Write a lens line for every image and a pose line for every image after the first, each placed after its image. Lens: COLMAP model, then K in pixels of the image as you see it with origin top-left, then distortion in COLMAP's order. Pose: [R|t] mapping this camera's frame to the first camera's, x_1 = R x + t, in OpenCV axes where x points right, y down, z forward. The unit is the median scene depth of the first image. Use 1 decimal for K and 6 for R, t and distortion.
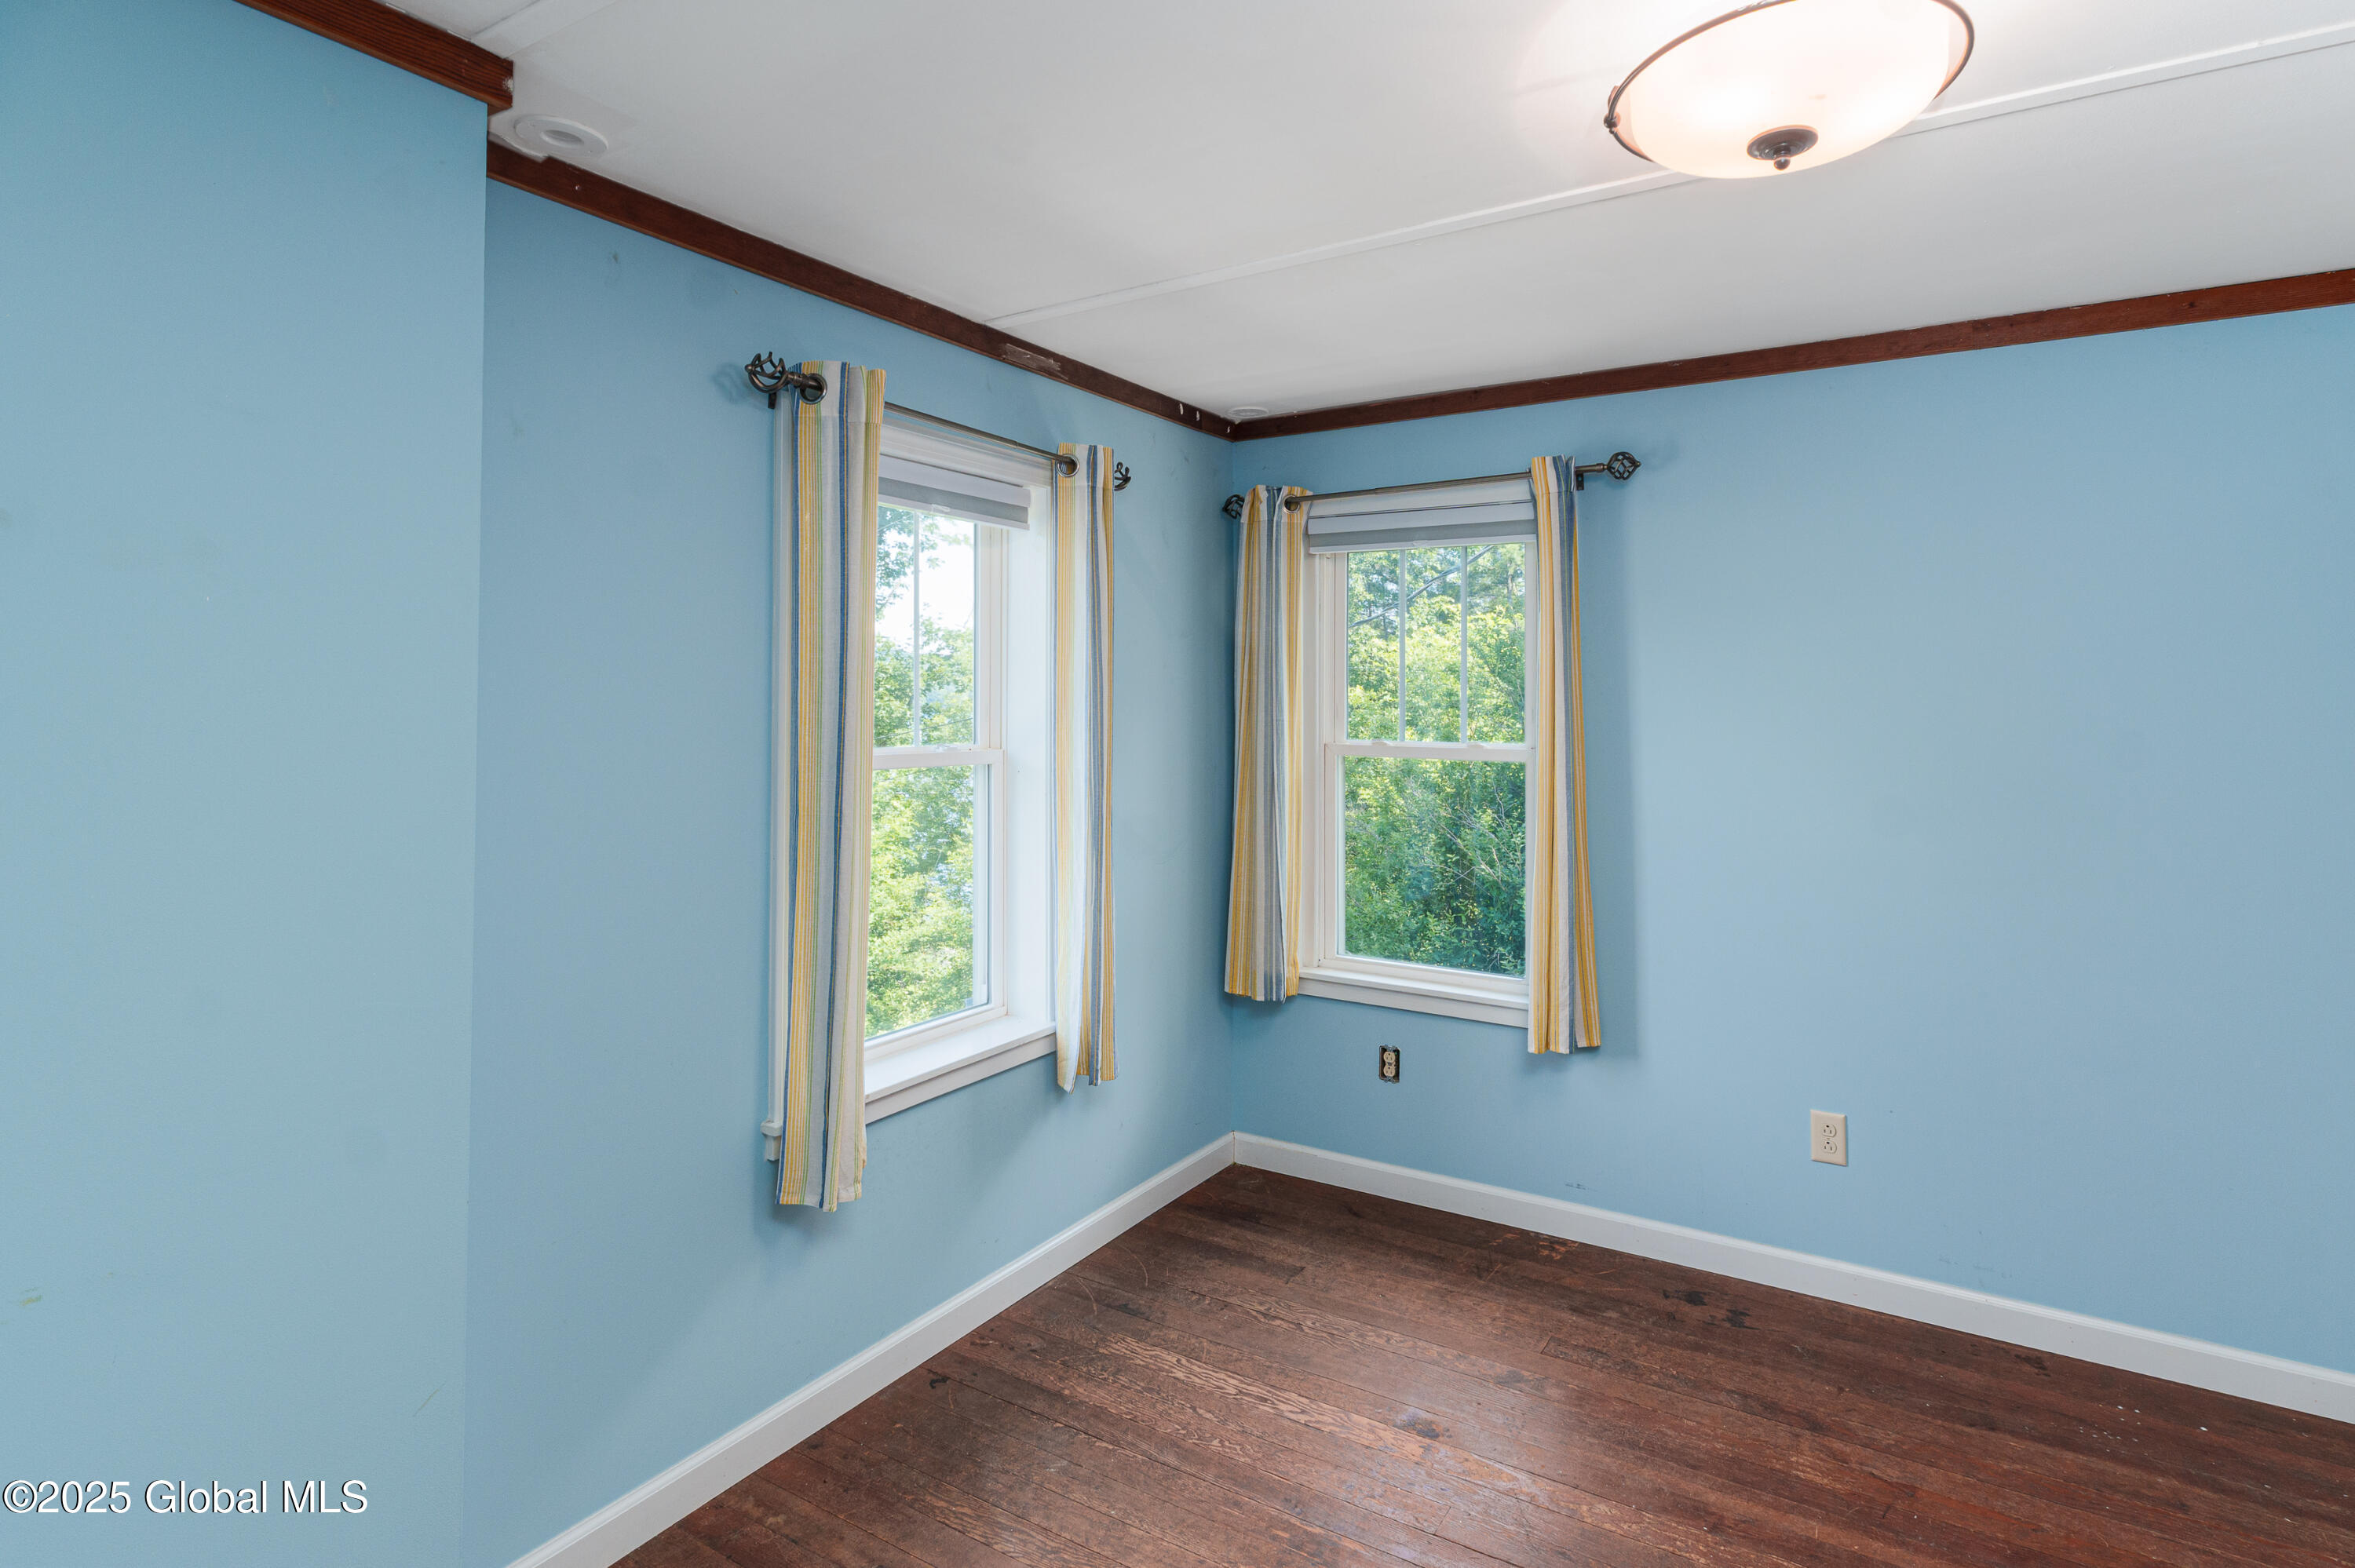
lens RADIAL K [[1212.1, 0, 1173.7], [0, 1212.1, 675.1], [0, 0, 1]] dist [0.000115, 0.000556]
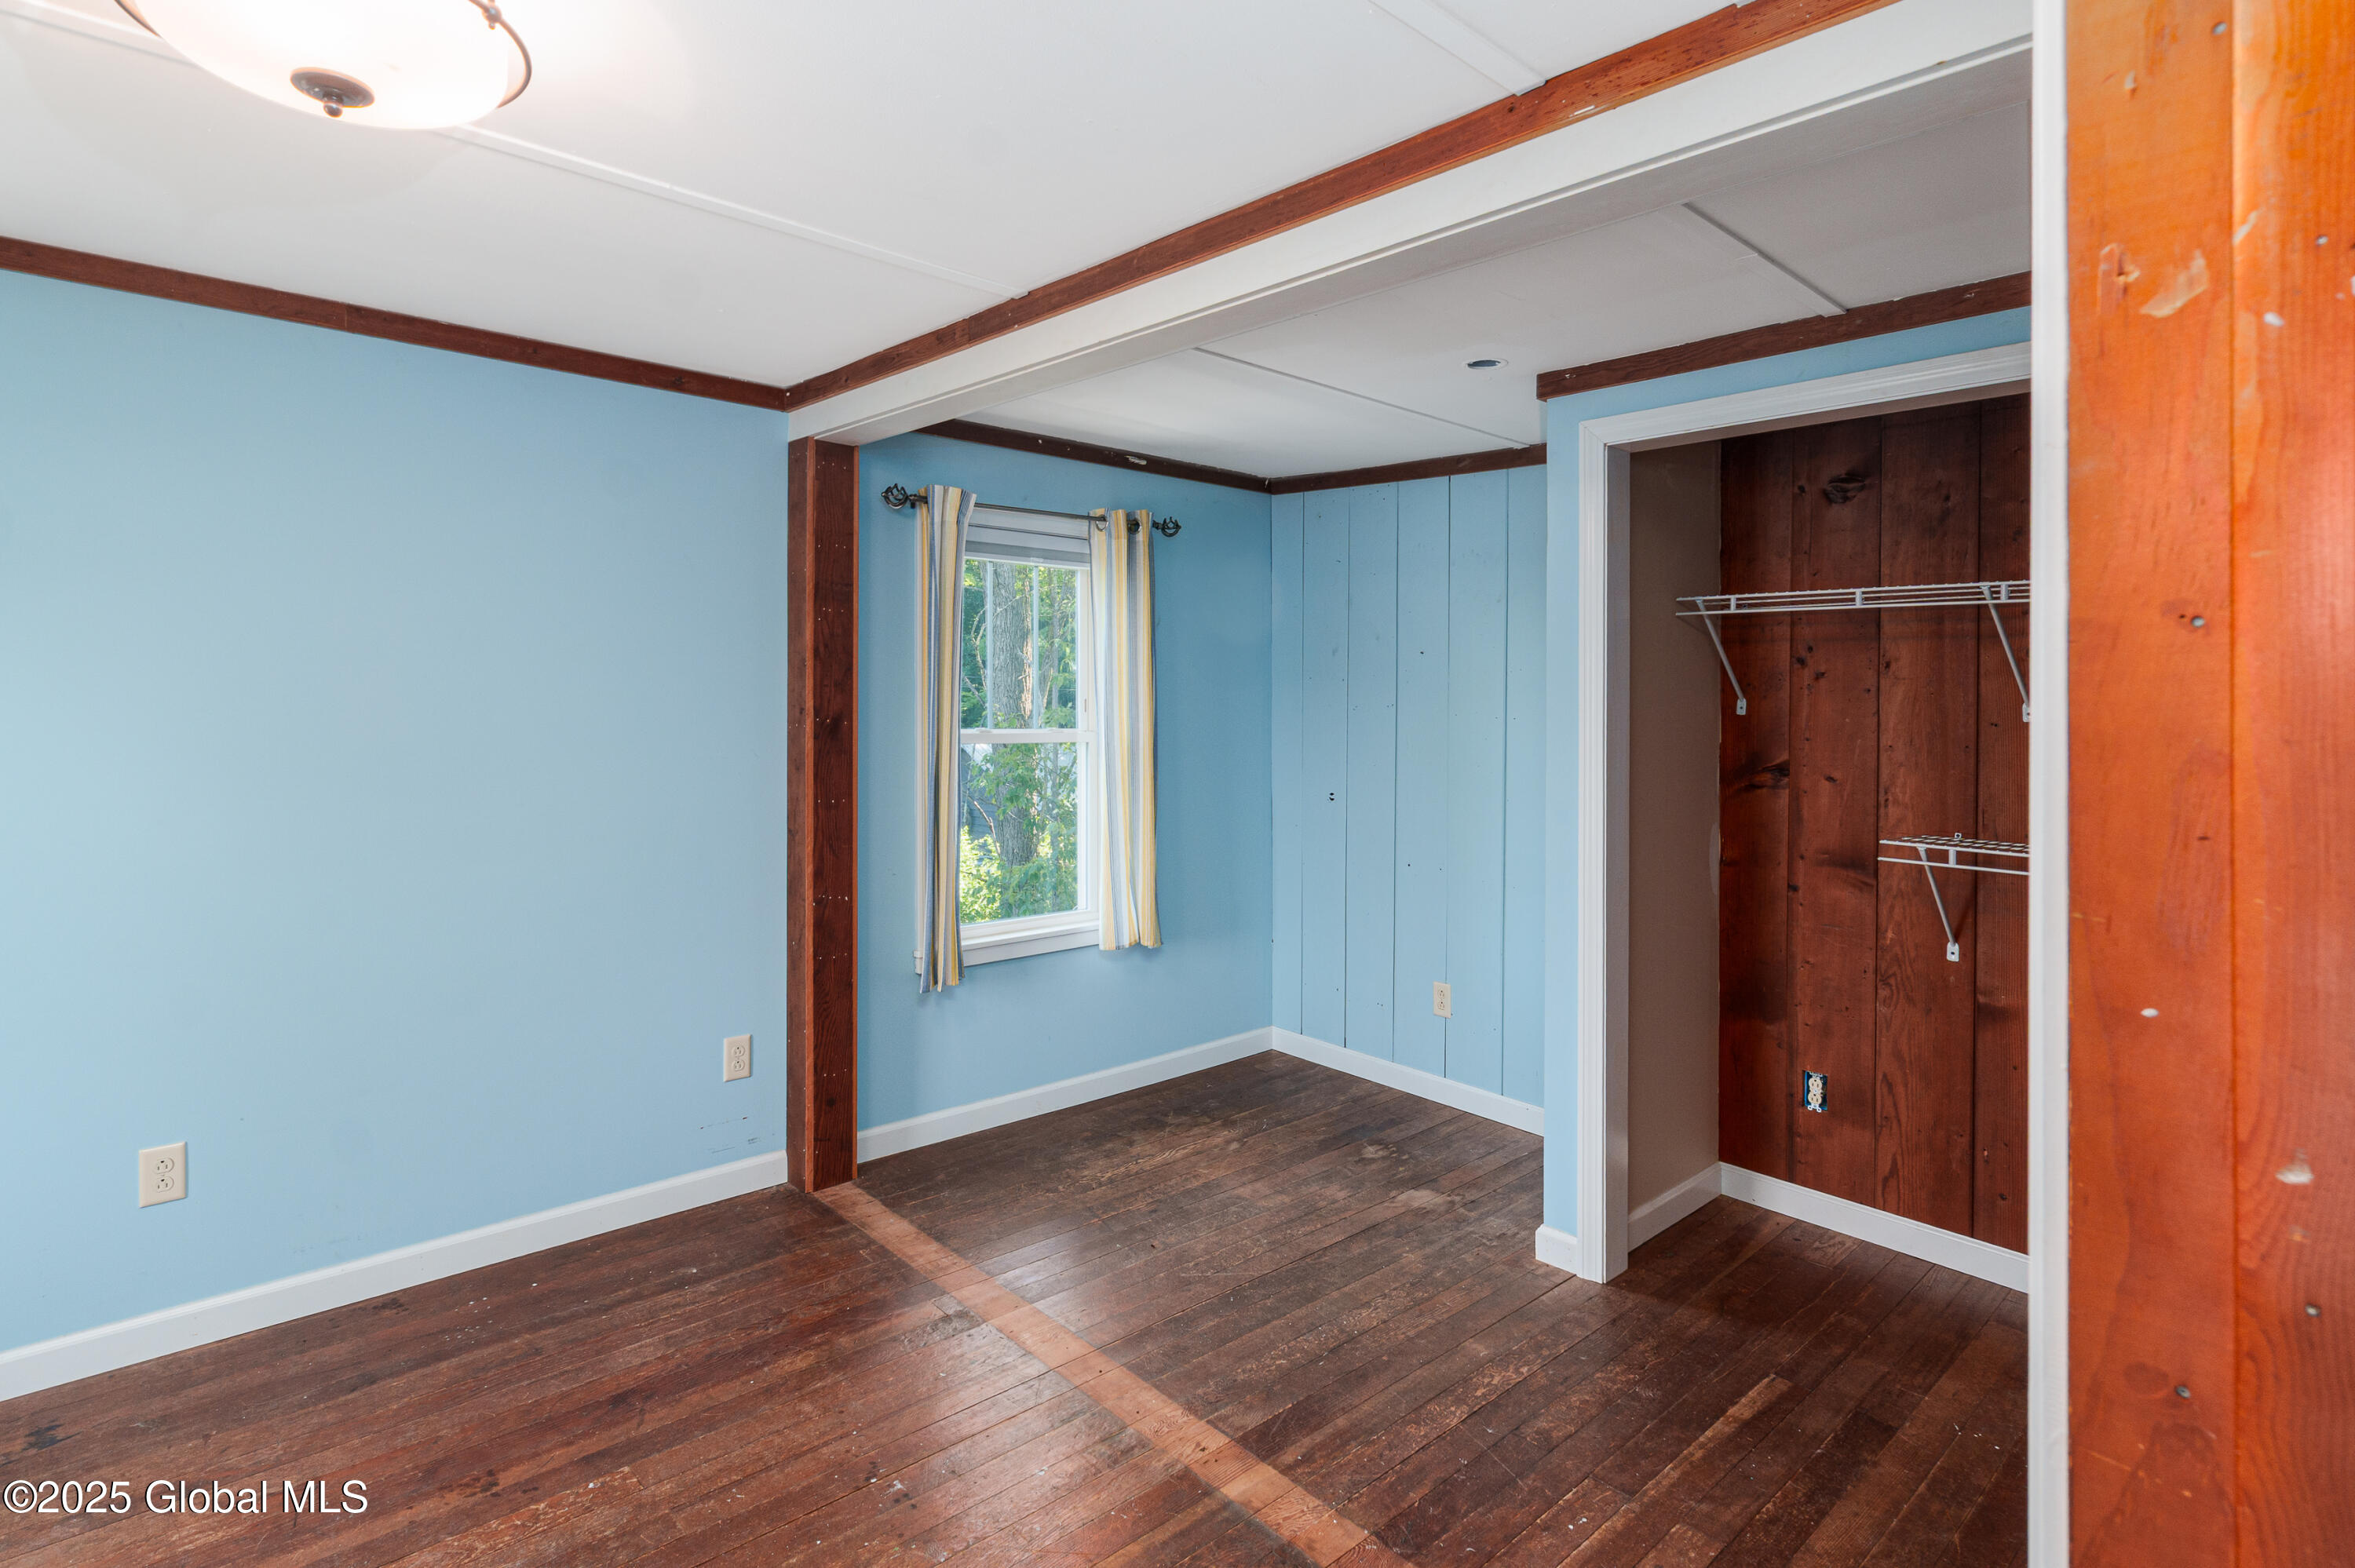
lens RADIAL K [[1212.1, 0, 1173.7], [0, 1212.1, 675.1], [0, 0, 1]] dist [0.000115, 0.000556]
pose [[0.275190, 0.010039, 0.961337, -0.145775], [-0.022958, 0.999729, -0.003868, 0.003689], [-0.961116, -0.021006, 0.275346, 0.068164]]
